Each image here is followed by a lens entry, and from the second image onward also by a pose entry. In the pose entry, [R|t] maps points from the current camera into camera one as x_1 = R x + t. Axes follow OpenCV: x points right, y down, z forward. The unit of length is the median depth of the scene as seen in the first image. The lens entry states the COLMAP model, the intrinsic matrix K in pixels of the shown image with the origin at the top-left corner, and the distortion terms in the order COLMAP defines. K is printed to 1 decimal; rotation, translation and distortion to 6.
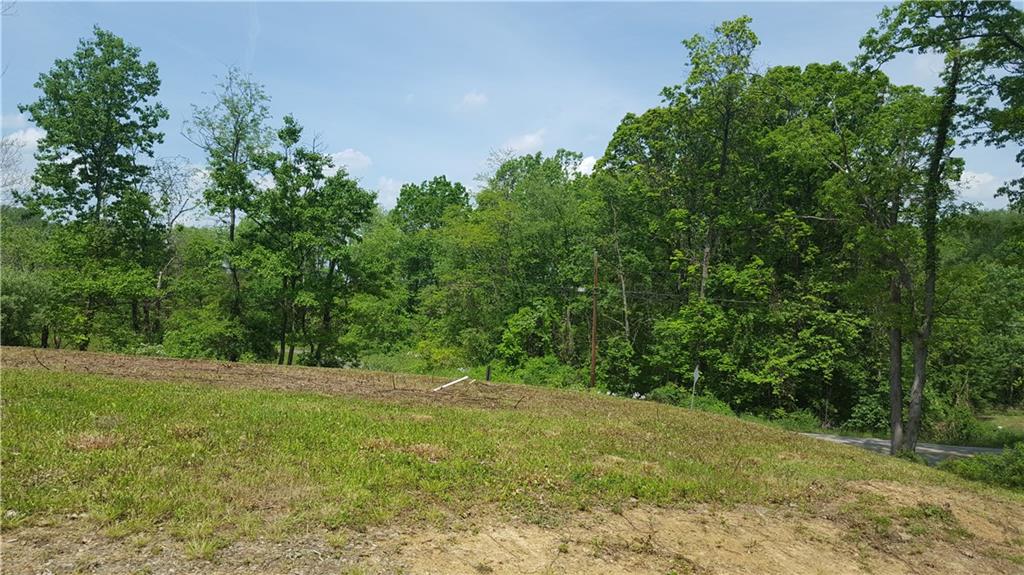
lens RADIAL K [[752.9, 0, 505.7], [0, 752.9, 318.9], [0, 0, 1]] dist [0.160308, -0.314733]
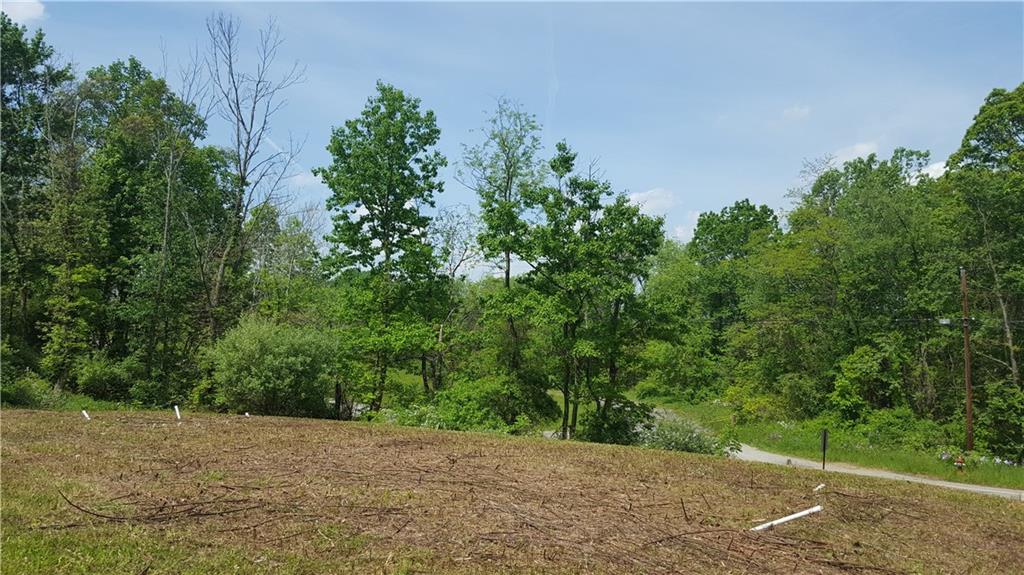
lens RADIAL K [[774.0, 0, 512.0], [0, 774.0, 287.5], [0, 0, 1]] dist [0.141763, -0.225397]
pose [[0.927735, -0.062146, -0.368030, -0.011936], [0.028380, 0.994932, -0.096463, -0.011000], [0.372160, 0.079047, 0.924797, 0.128108]]
